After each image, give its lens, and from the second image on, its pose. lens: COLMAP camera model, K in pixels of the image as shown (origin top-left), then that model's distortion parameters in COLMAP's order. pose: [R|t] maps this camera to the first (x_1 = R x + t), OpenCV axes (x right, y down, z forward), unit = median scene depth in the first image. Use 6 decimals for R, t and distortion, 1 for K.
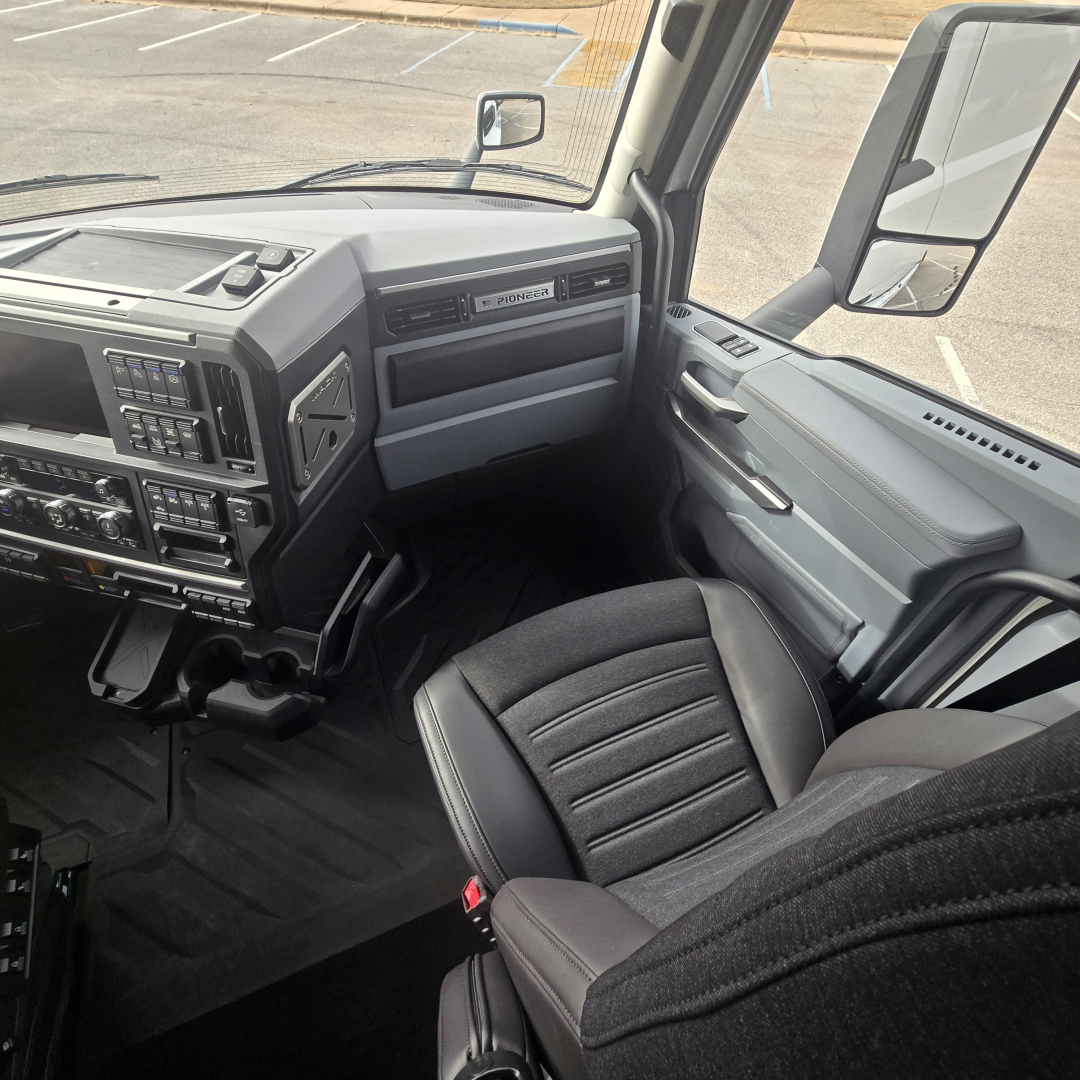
lens RADIAL K [[587.1, 0, 543.3], [0, 587.1, 531.4], [0, 0, 1]] dist [-0.005737, -0.002123]
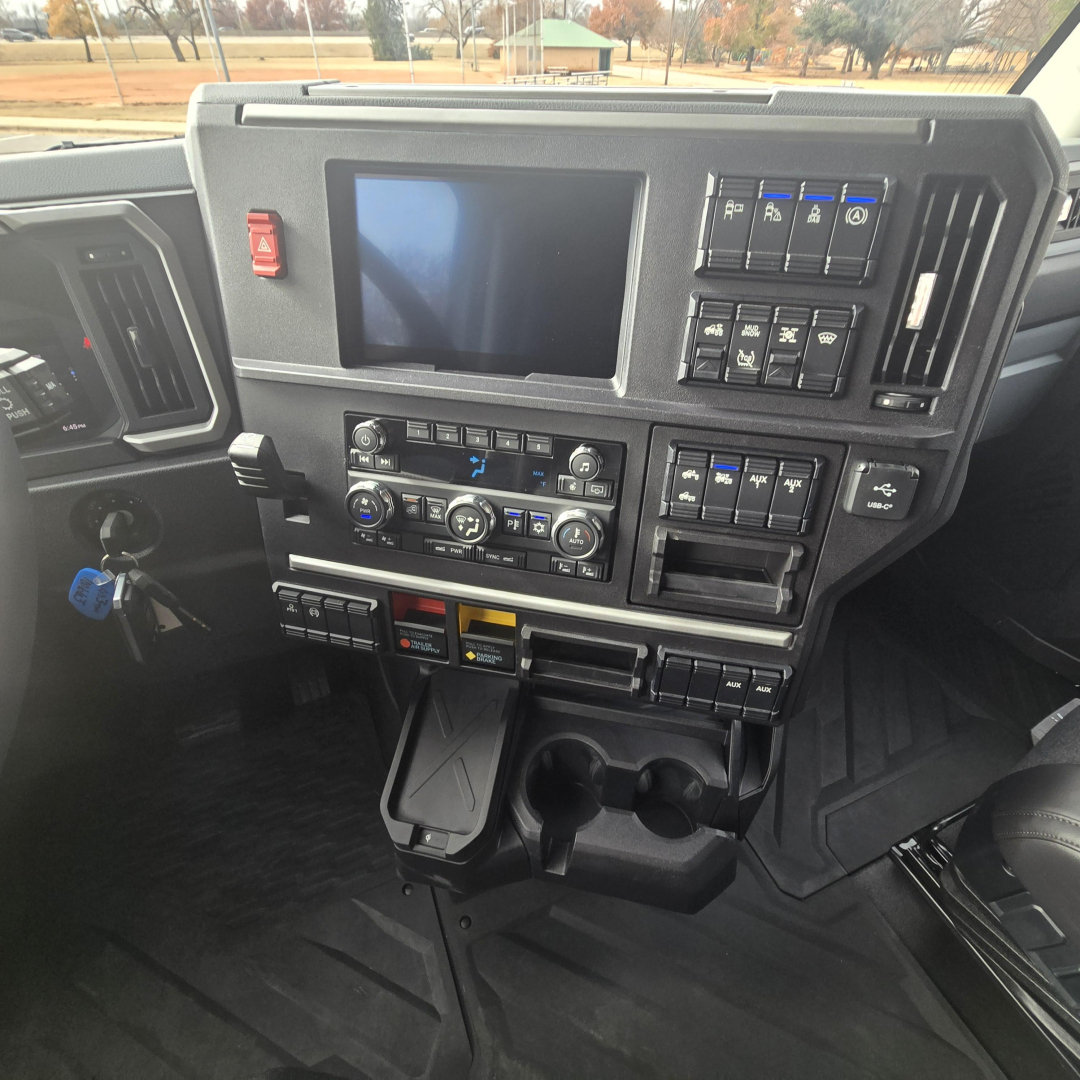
lens RADIAL K [[588.6, 0, 545.1], [0, 588.6, 533.5], [0, 0, 1]] dist [-0.002283, -0.001378]
pose [[0.999596, -0.028330, -0.002406, -0.547771], [0.027685, 0.989130, -0.144412, 0.049557], [0.006471, 0.144287, 0.989515, 0.317755]]
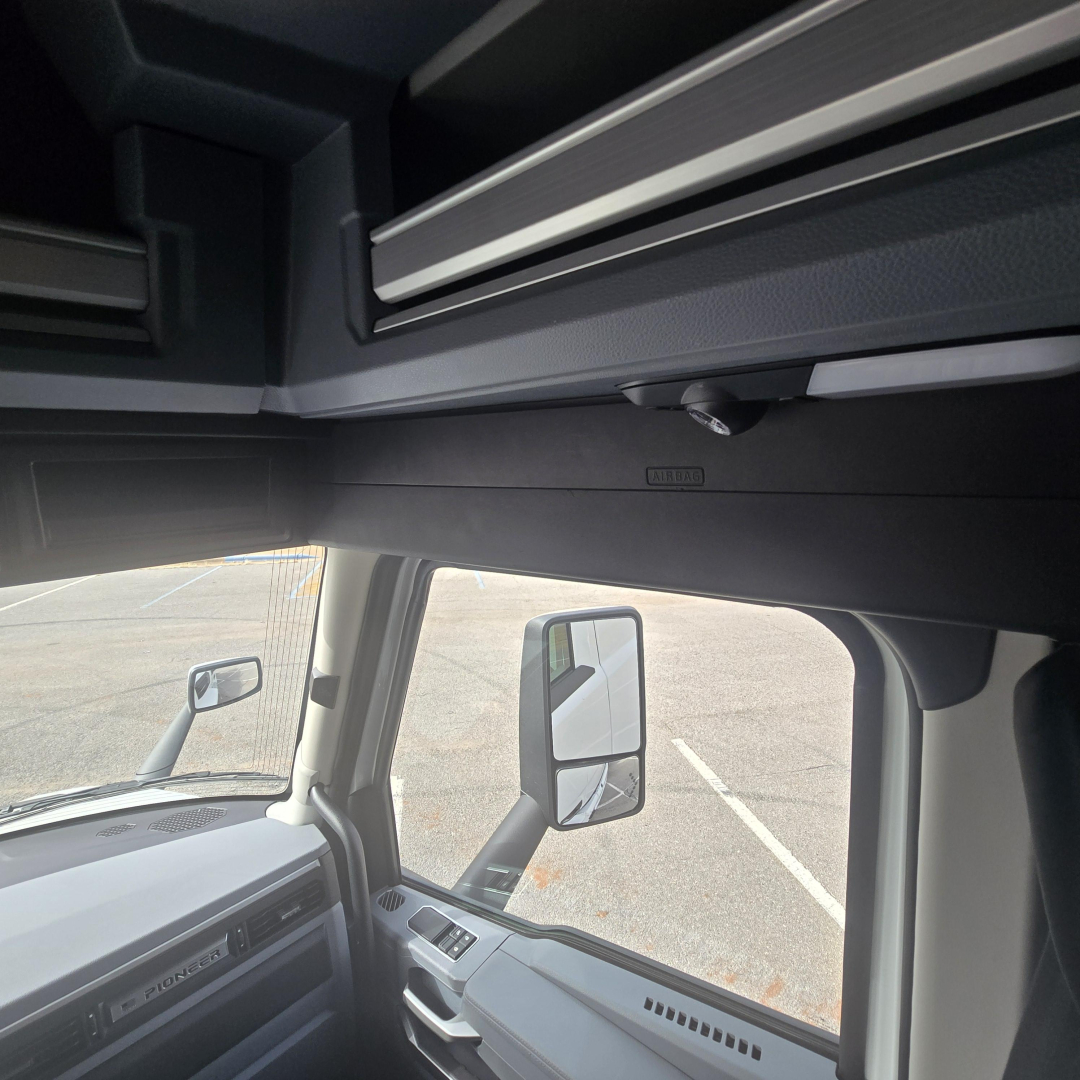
lens RADIAL K [[588.6, 0, 545.1], [0, 588.6, 533.5], [0, 0, 1]] dist [-0.002283, -0.001378]
pose [[0.914262, -0.096170, 0.393544, 0.144726], [0.329494, 0.741707, -0.584213, -0.185288], [-0.235710, 0.663794, 0.709802, -0.100496]]
